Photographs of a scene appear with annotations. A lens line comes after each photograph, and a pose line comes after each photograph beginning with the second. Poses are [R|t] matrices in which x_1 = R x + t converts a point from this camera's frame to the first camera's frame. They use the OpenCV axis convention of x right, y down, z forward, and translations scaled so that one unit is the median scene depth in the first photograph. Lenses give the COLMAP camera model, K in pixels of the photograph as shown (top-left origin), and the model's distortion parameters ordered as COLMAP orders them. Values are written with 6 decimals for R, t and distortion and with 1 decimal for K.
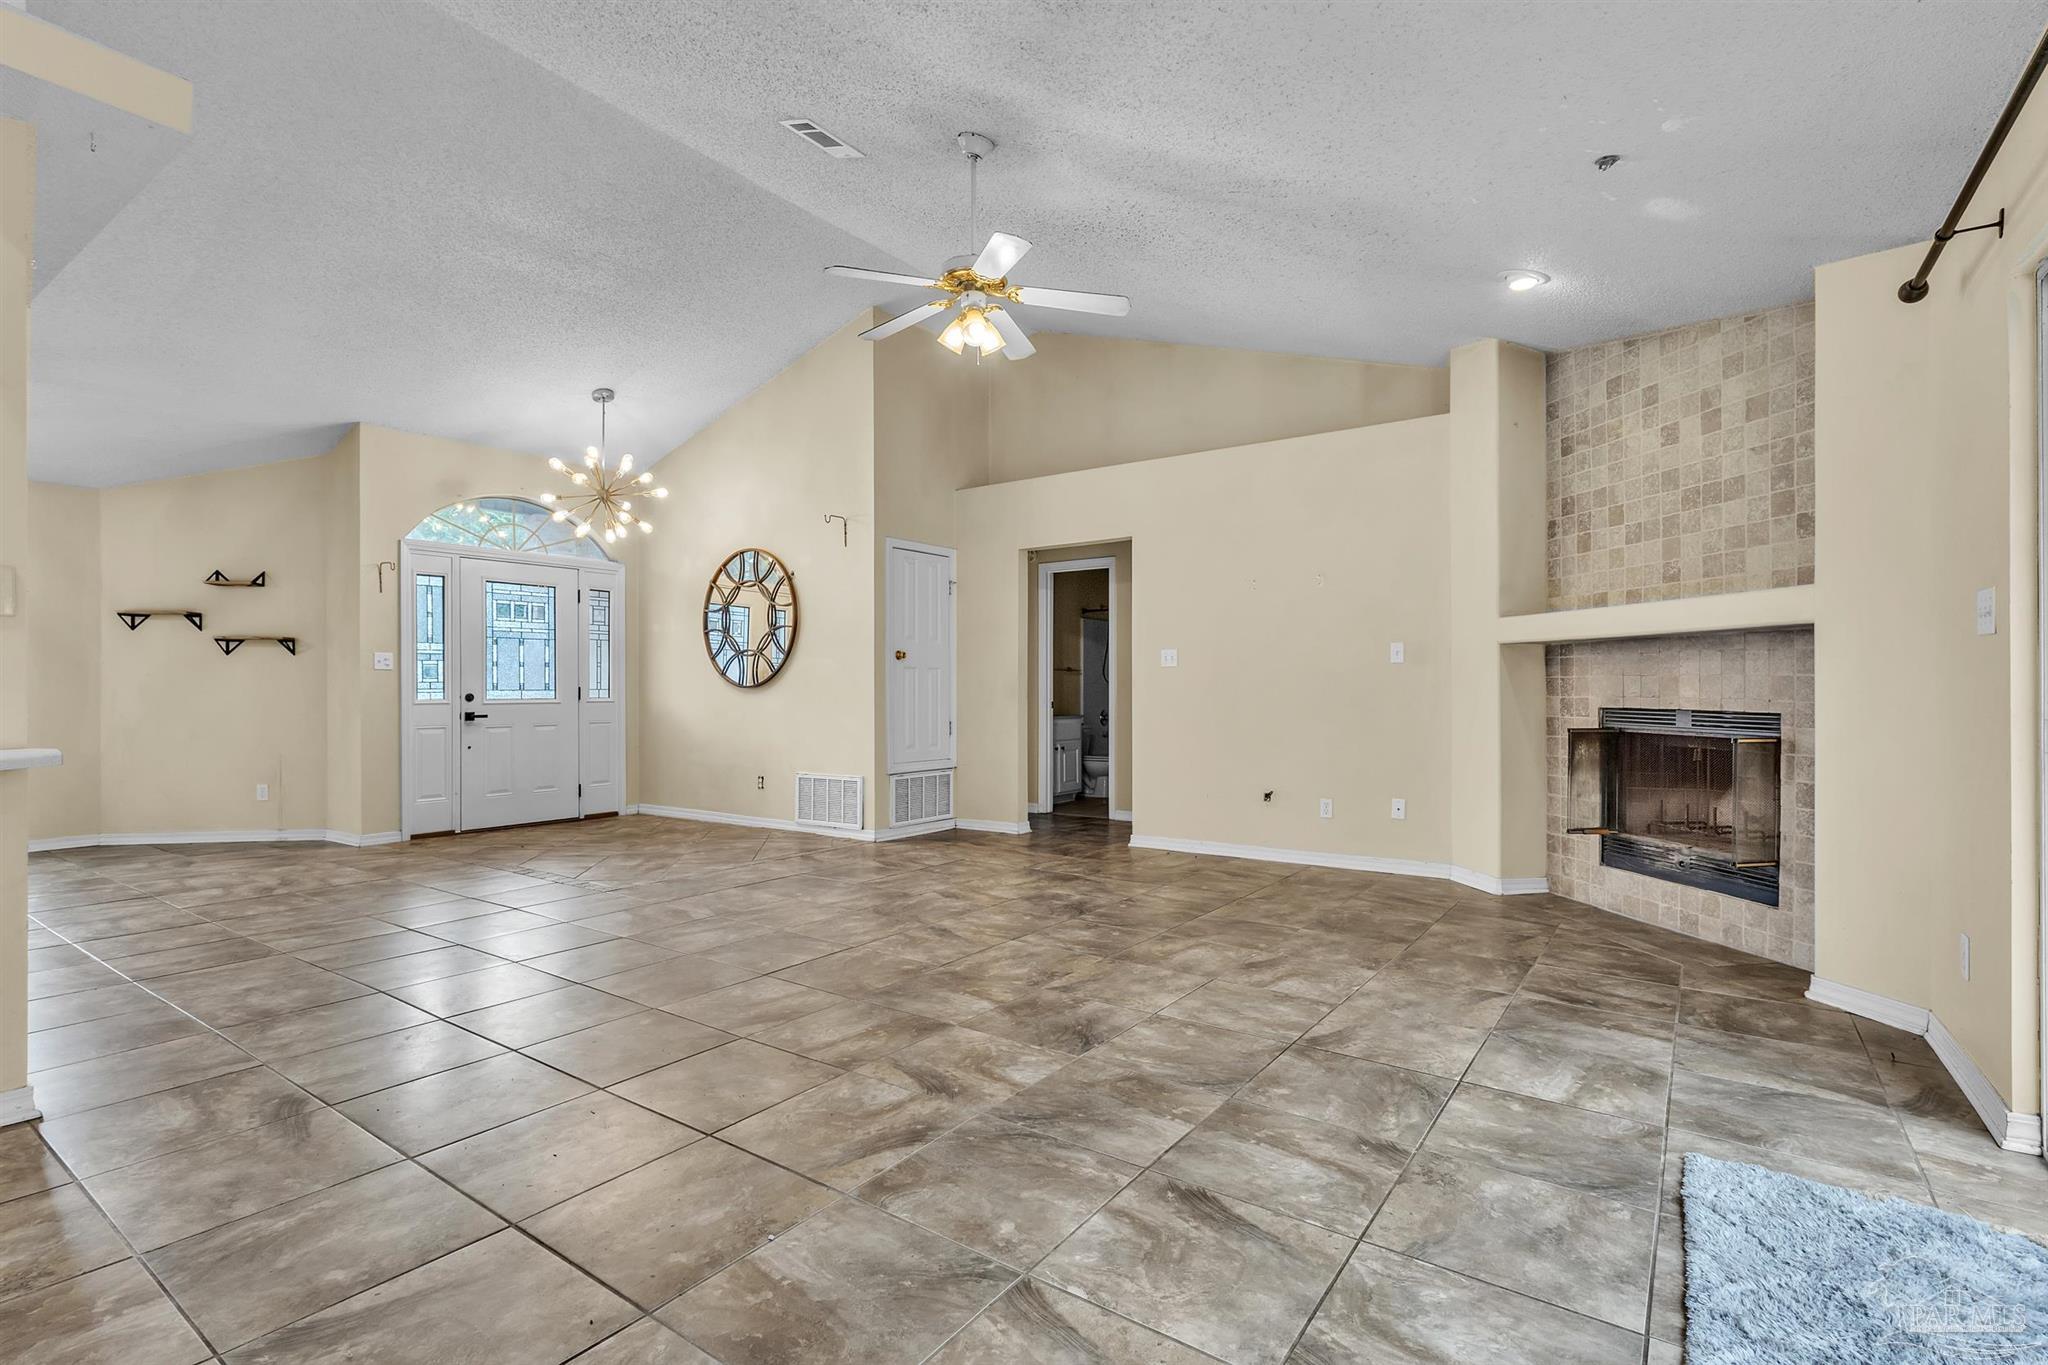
lens RADIAL K [[952.2, 0, 1027.5], [0, 952.2, 692.6], [0, 0, 1]] dist [0.002185, 0.000329]
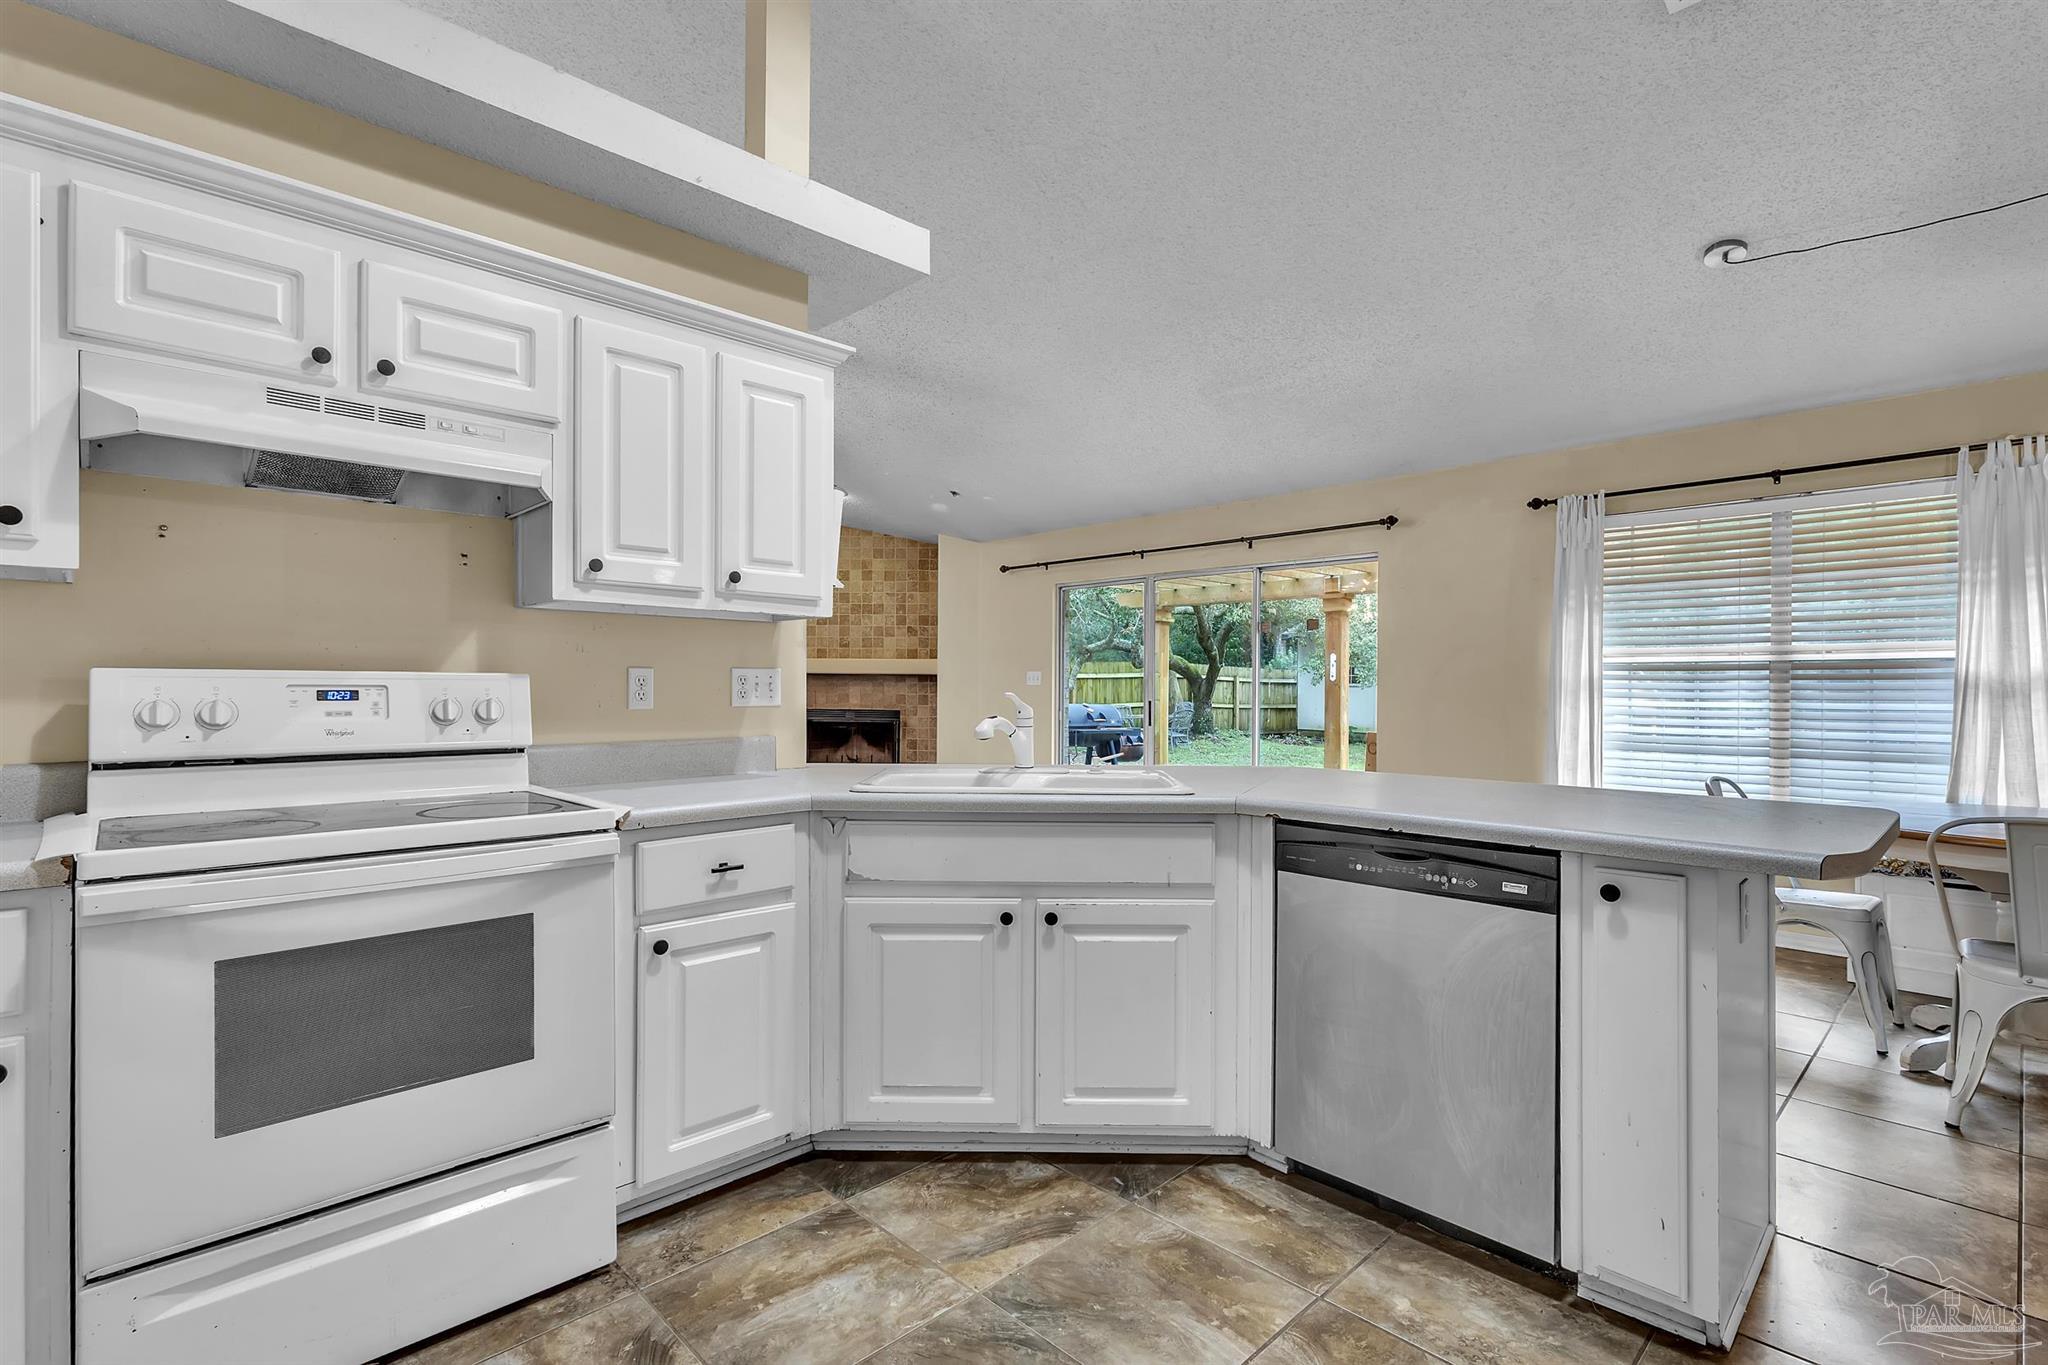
lens RADIAL K [[952.2, 0, 1015.2], [0, 952.2, 685.5], [0, 0, 1]] dist [0.002185, 0.000329]
pose [[0.197757, 0.005955, 0.980233, -1.293569], [-0.003869, 0.999979, -0.005294, -0.025440], [-0.980243, -0.002745, 0.197776, 0.241272]]
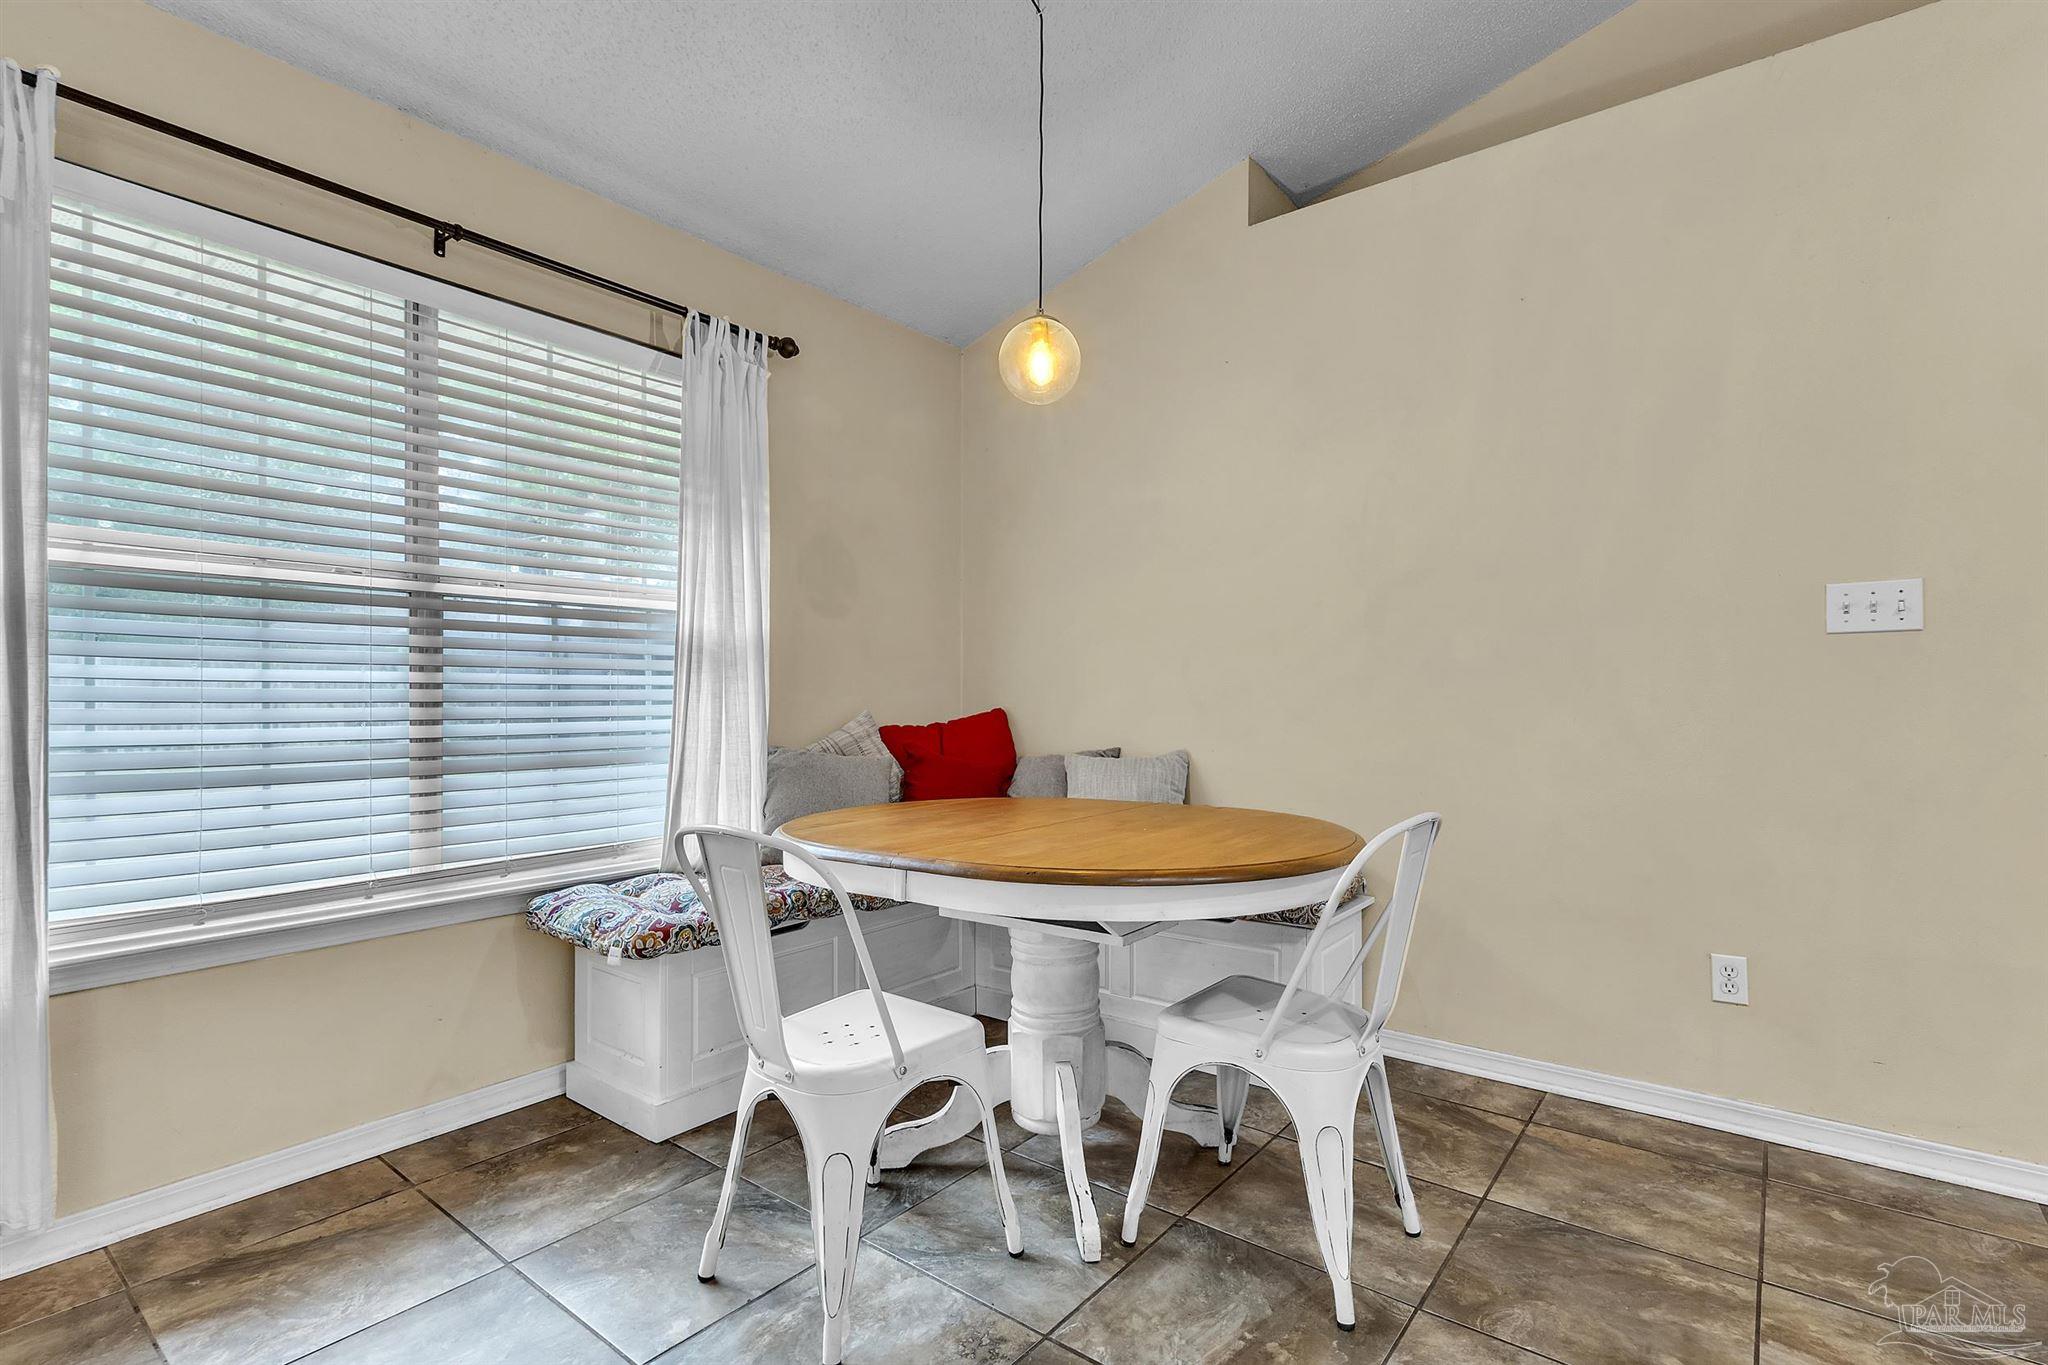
lens RADIAL K [[952.2, 0, 1028.0], [0, 952.2, 700.0], [0, 0, 1]] dist [0.002185, 0.000329]
pose [[-0.998010, -0.003509, 0.062965, -0.464118], [-0.003489, 0.999994, 0.000437, -0.000080], [-0.062966, 0.000217, -0.998016, 0.157033]]
